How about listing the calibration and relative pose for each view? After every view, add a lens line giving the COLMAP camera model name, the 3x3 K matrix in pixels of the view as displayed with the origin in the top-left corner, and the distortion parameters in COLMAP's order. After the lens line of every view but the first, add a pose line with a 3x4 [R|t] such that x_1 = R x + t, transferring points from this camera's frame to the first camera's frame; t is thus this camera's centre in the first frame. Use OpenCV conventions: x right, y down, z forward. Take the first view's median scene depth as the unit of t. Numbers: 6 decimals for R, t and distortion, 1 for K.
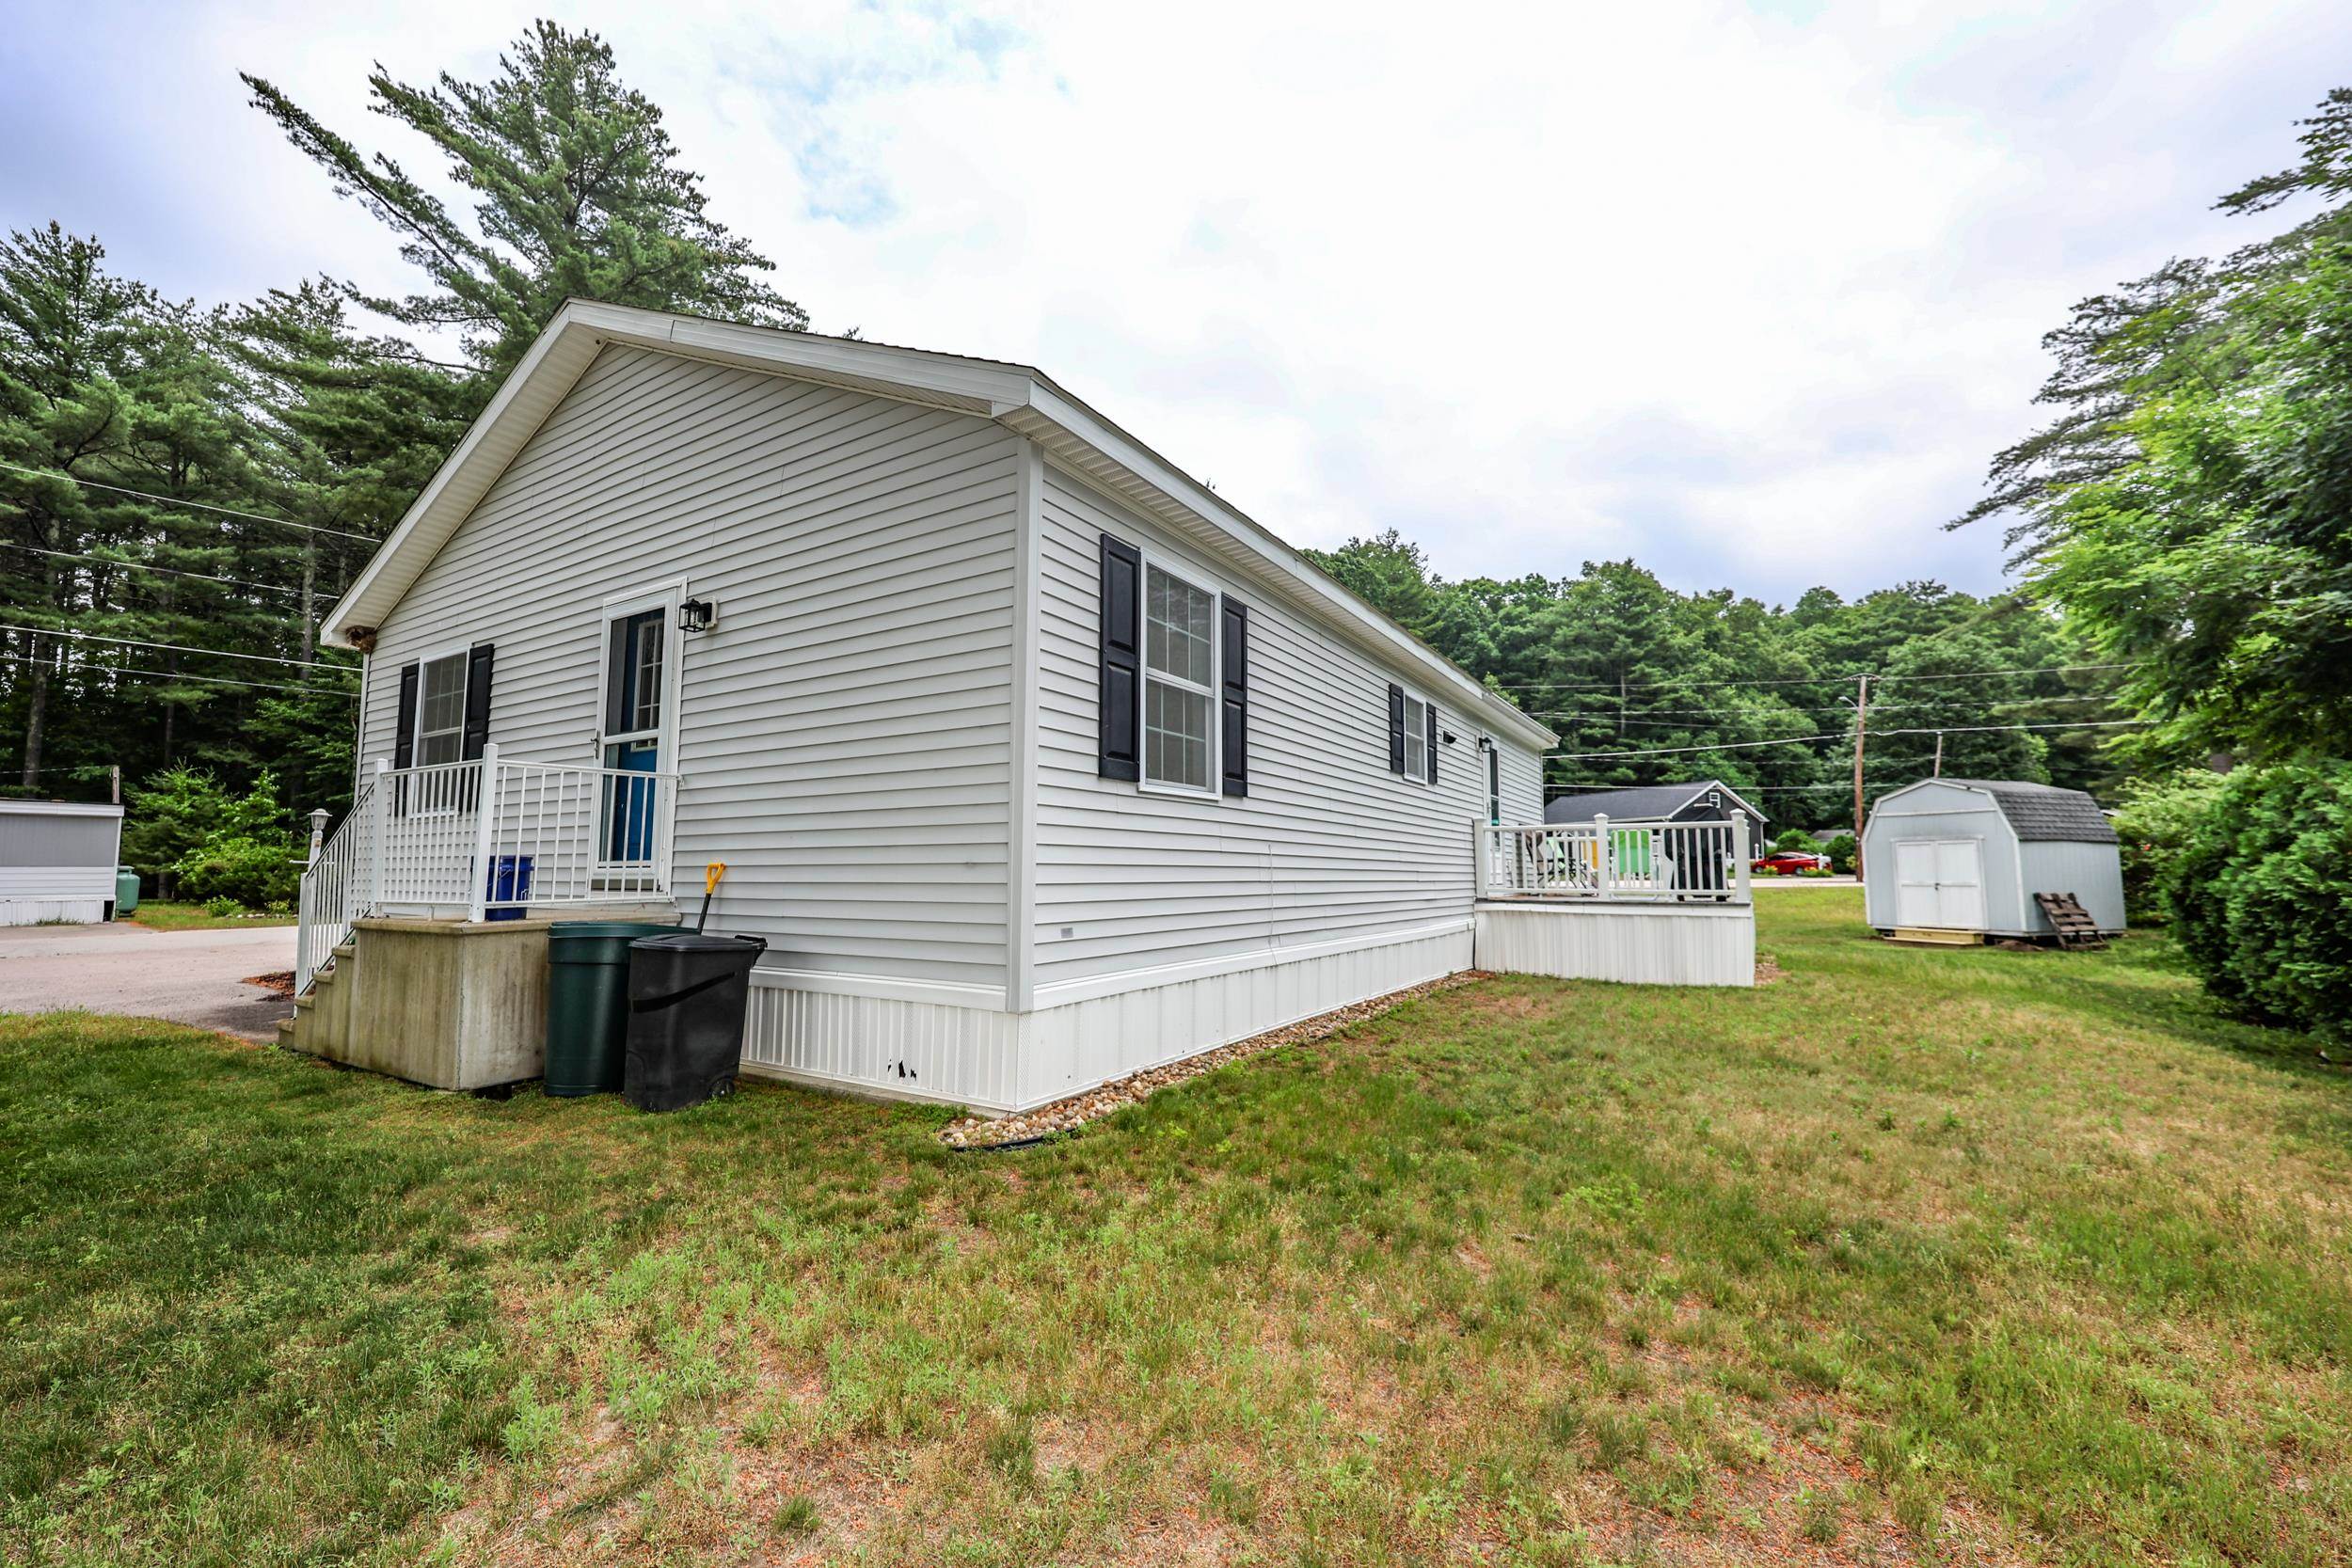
lens RADIAL K [[936.9, 0, 1158.7], [0, 936.9, 788.3], [0, 0, 1]] dist [0.001787, 0.000110]
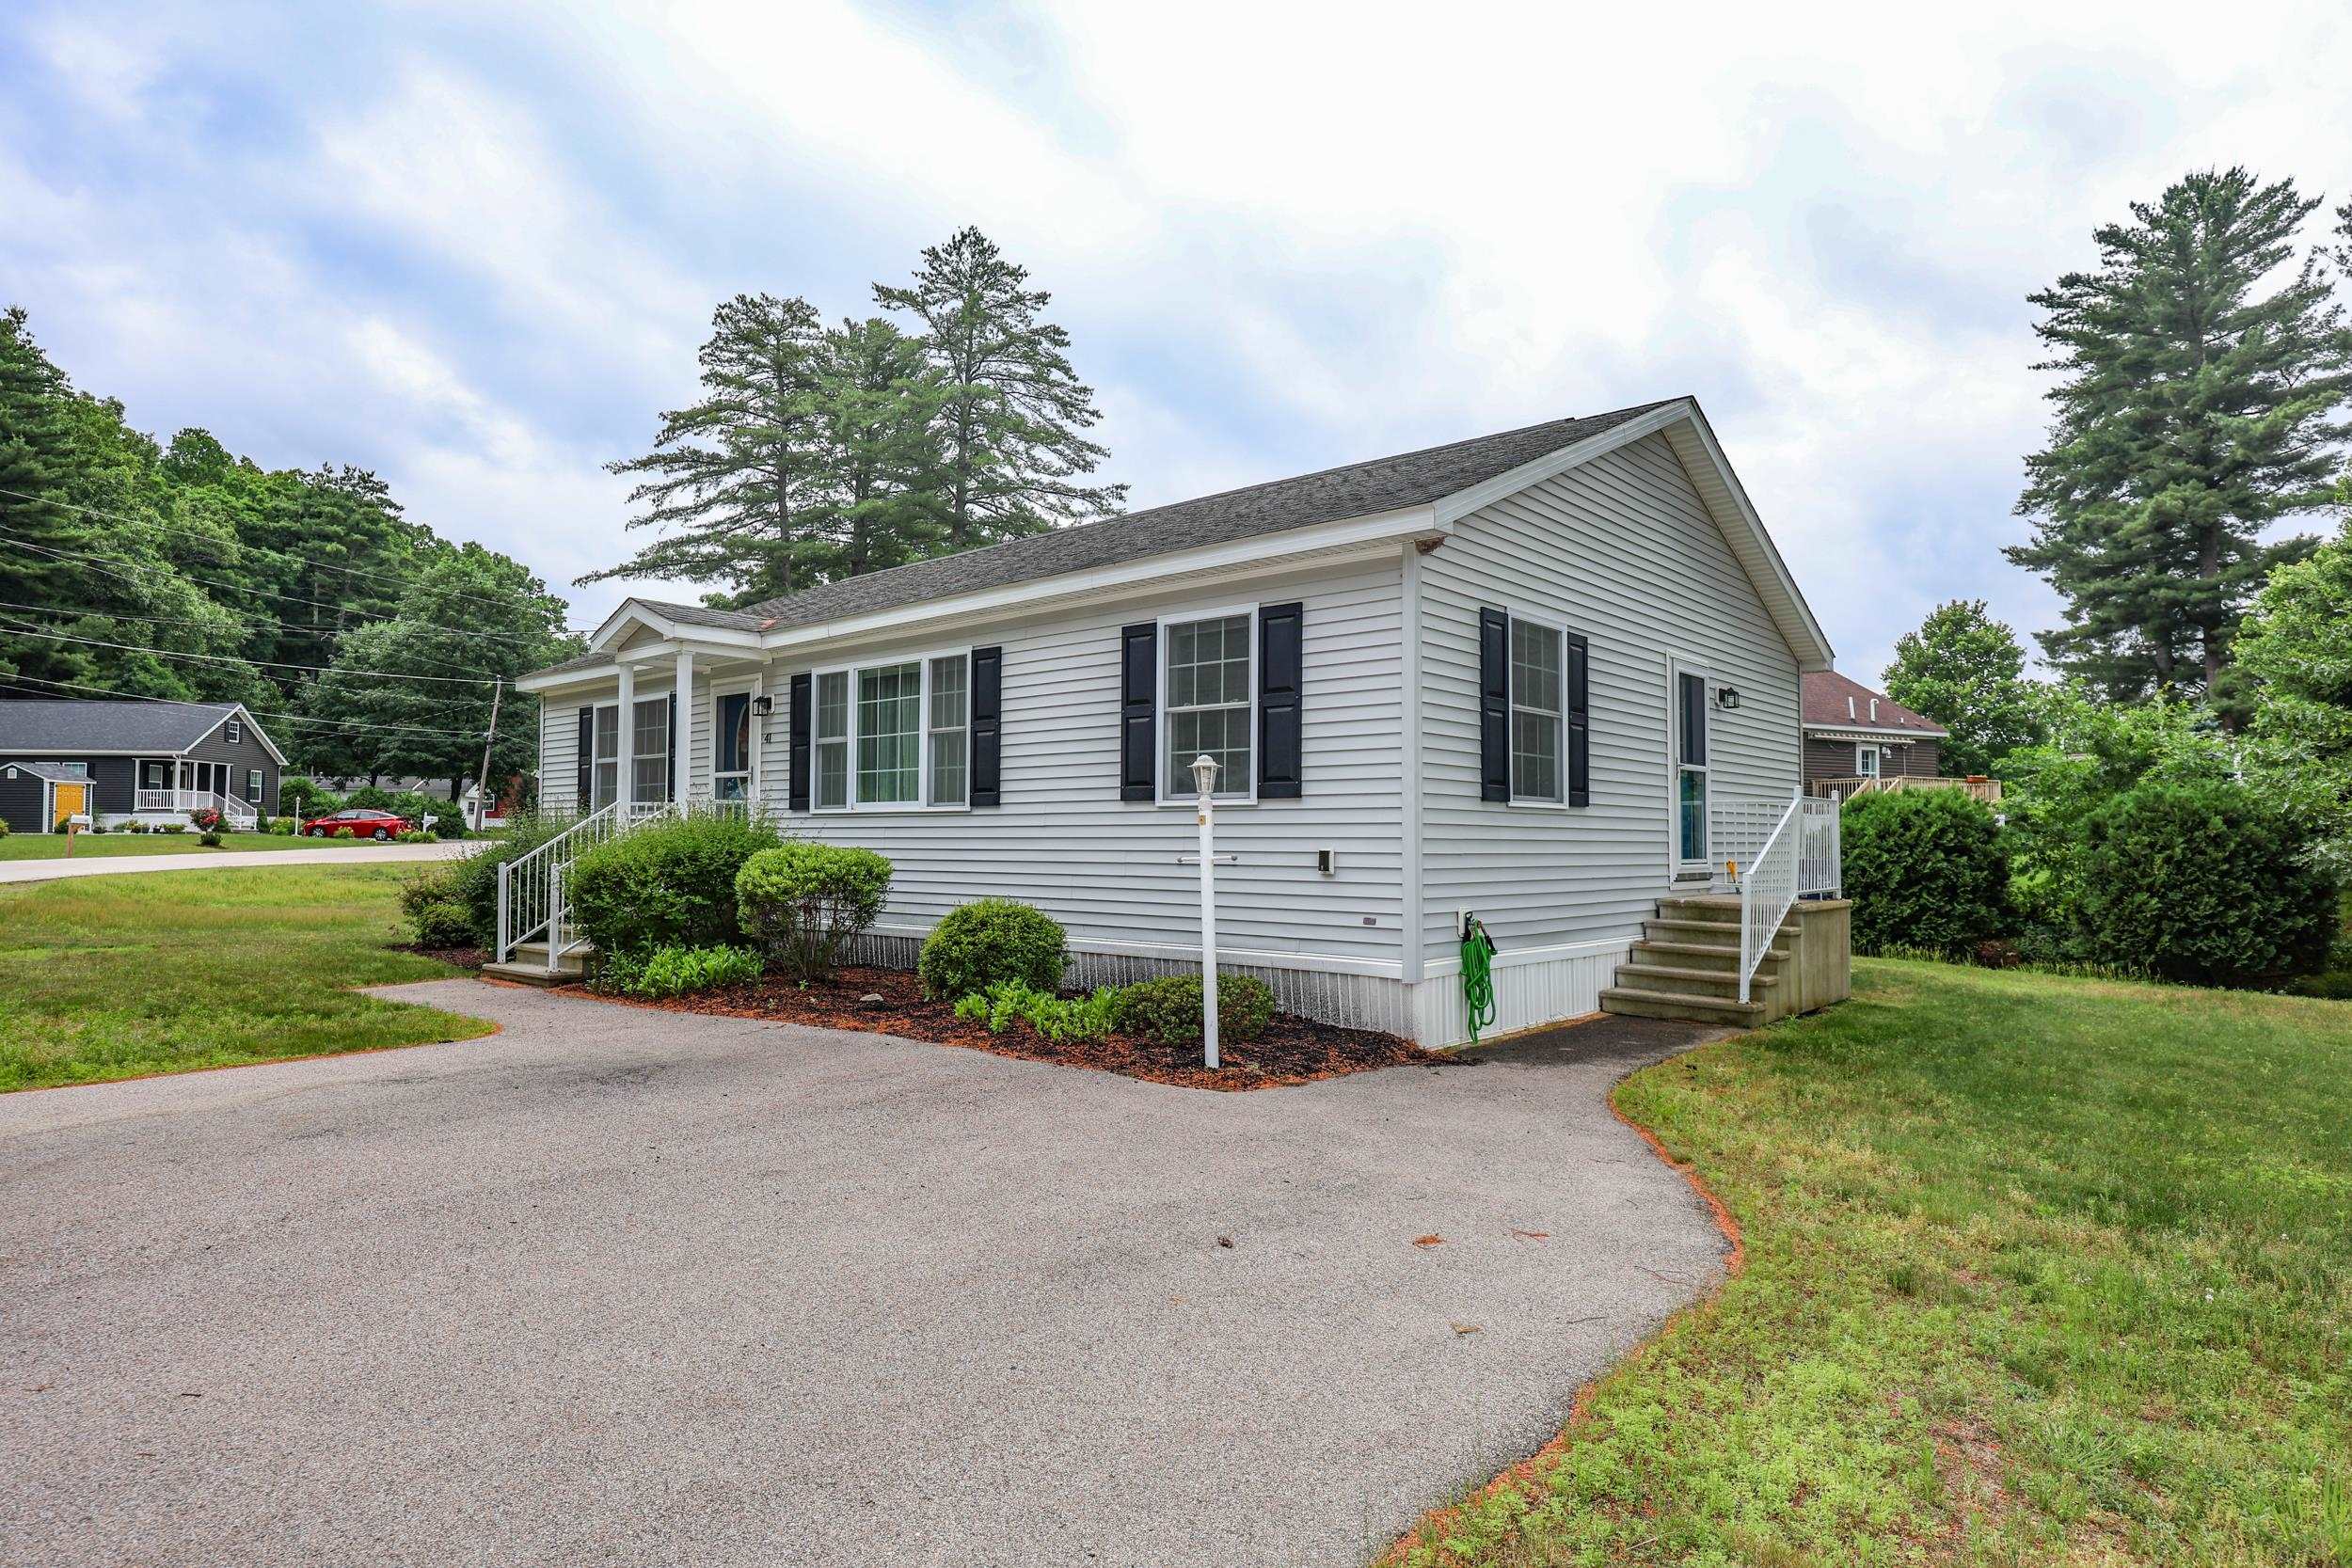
lens RADIAL K [[1279.2, 0, 1233.5], [0, 1279.2, 786.5], [0, 0, 1]] dist [-0.005902, -0.001243]
pose [[0.161672, 0.038658, 0.986087, -0.326868], [-0.093826, 0.995308, -0.023637, 0.010213], [-0.982374, -0.088699, 0.164541, 0.175906]]
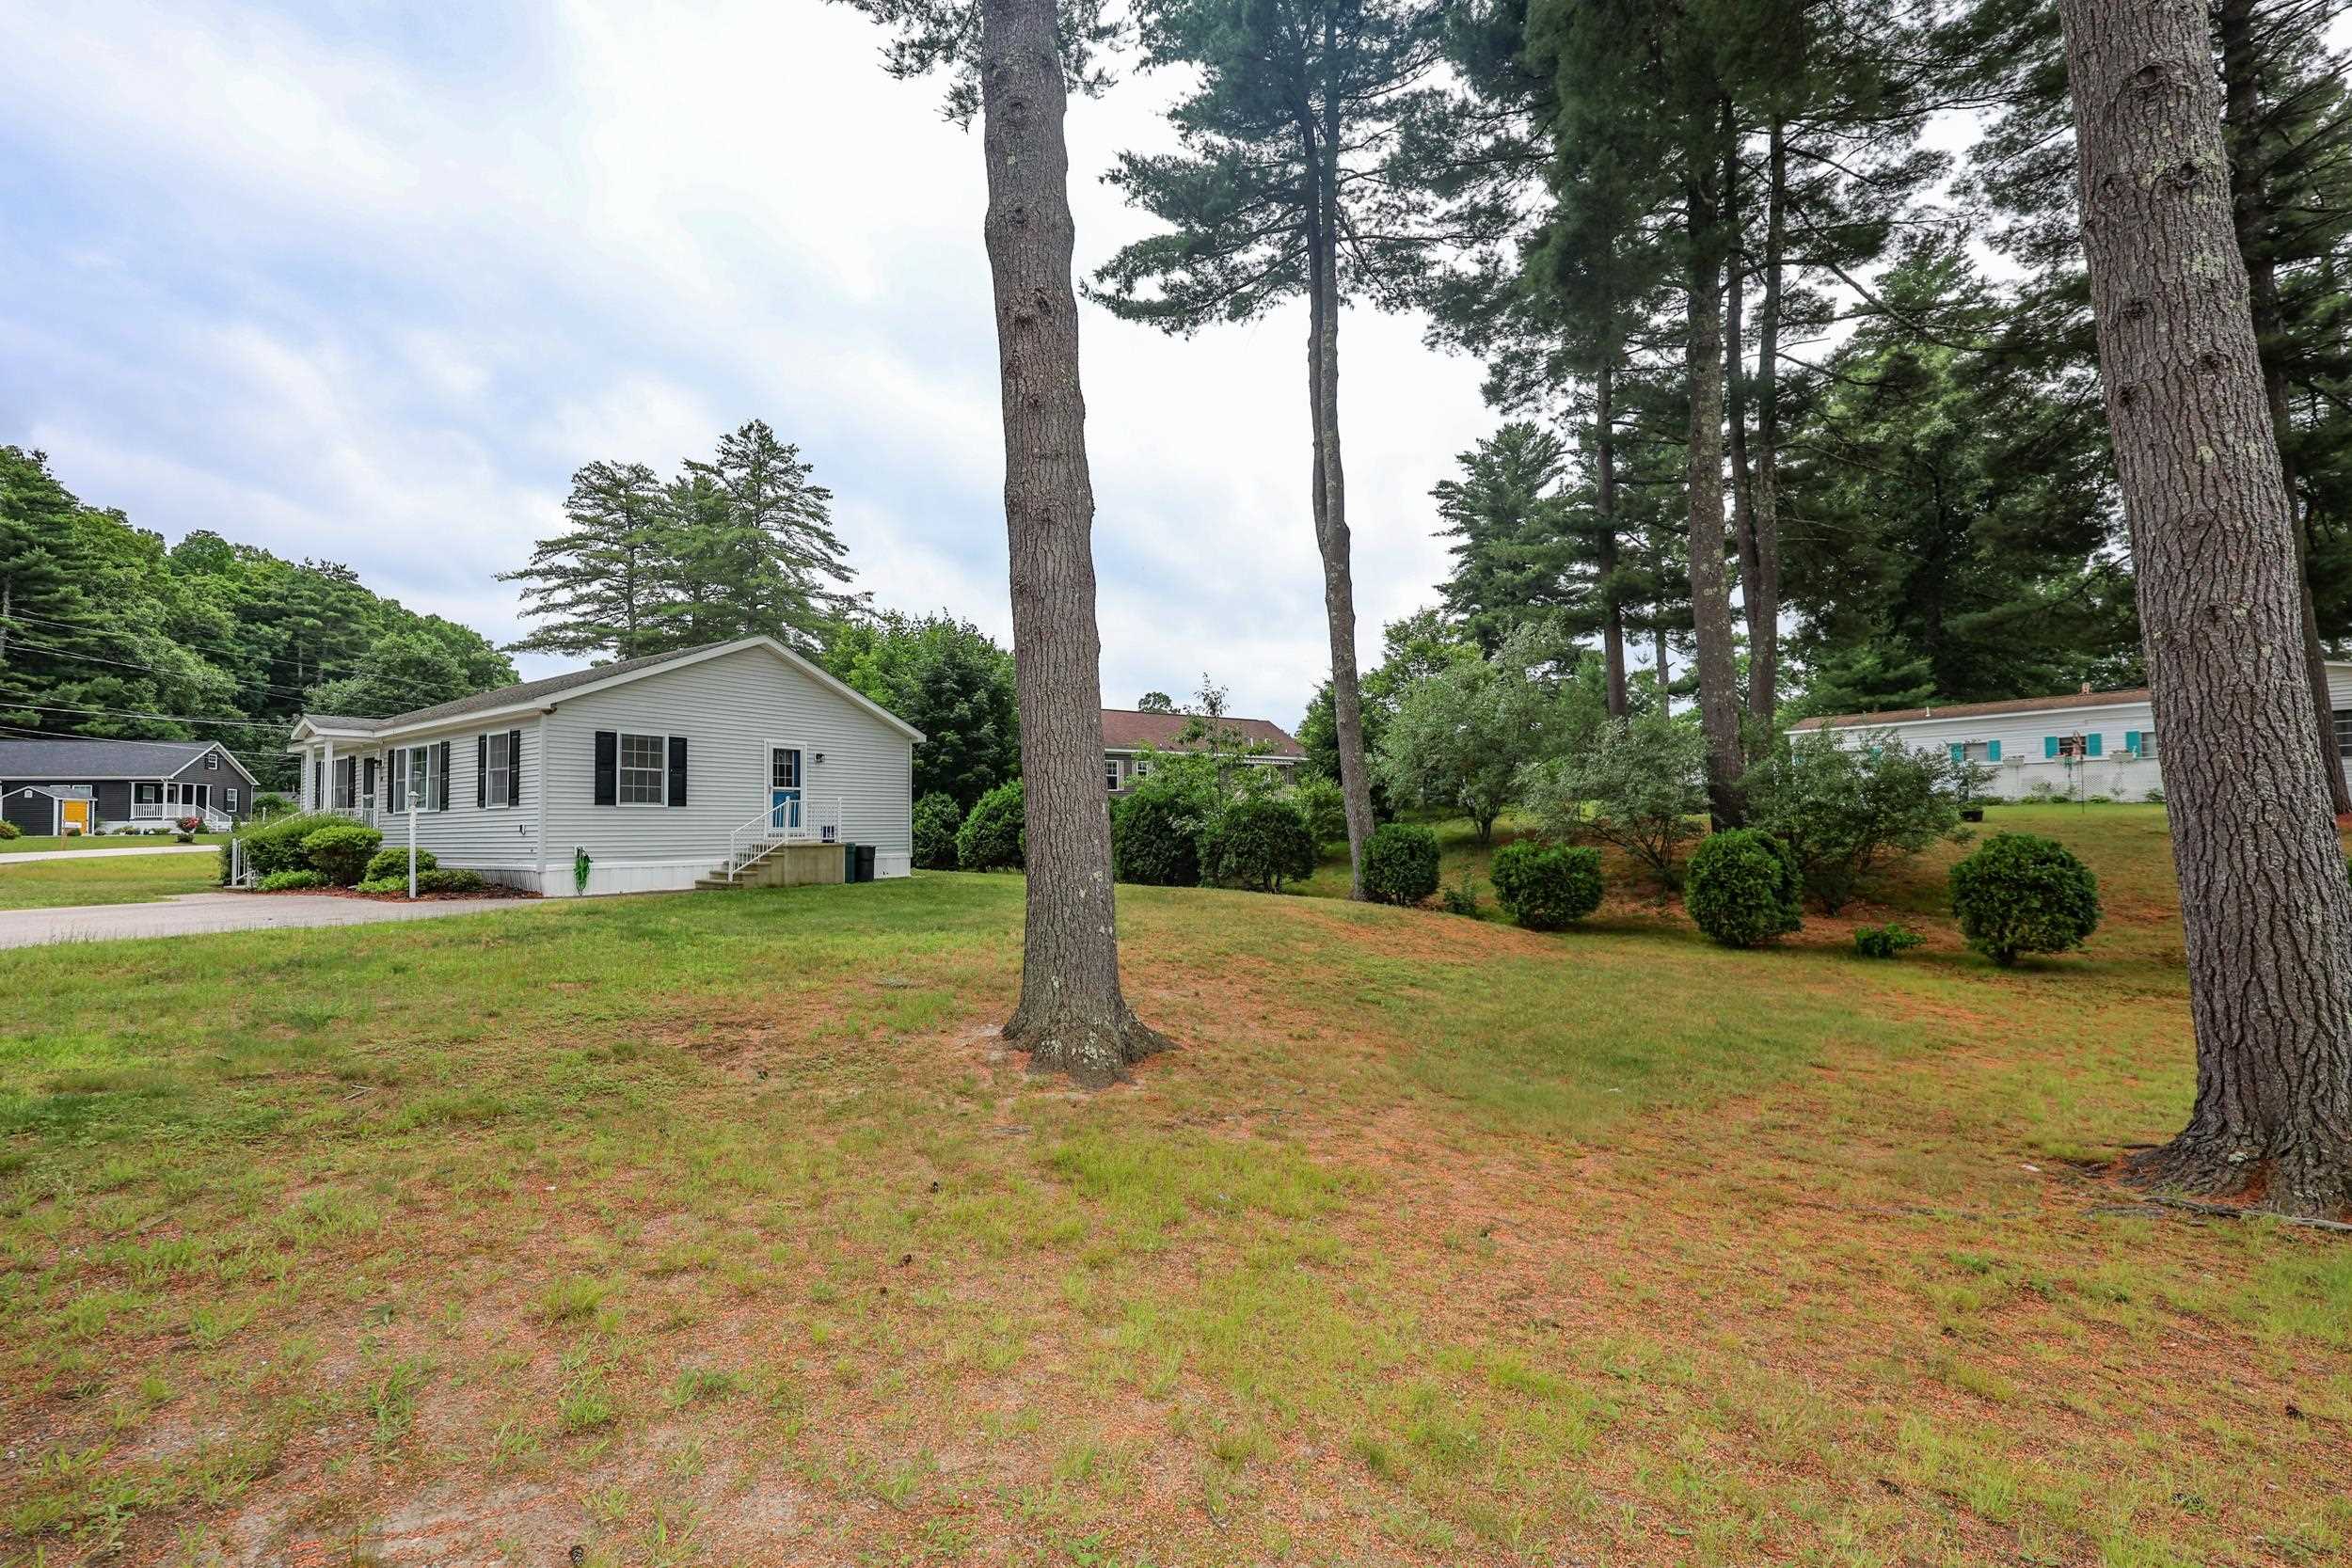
lens RADIAL K [[938.6, 0, 1173.1], [0, 938.6, 779.5], [0, 0, 1]] dist [-0.001079, 0.000118]
pose [[0.056981, 0.046284, 0.997302, -0.492486], [-0.078219, 0.996061, -0.041757, -0.008814], [-0.995306, -0.075629, 0.060377, -0.086353]]
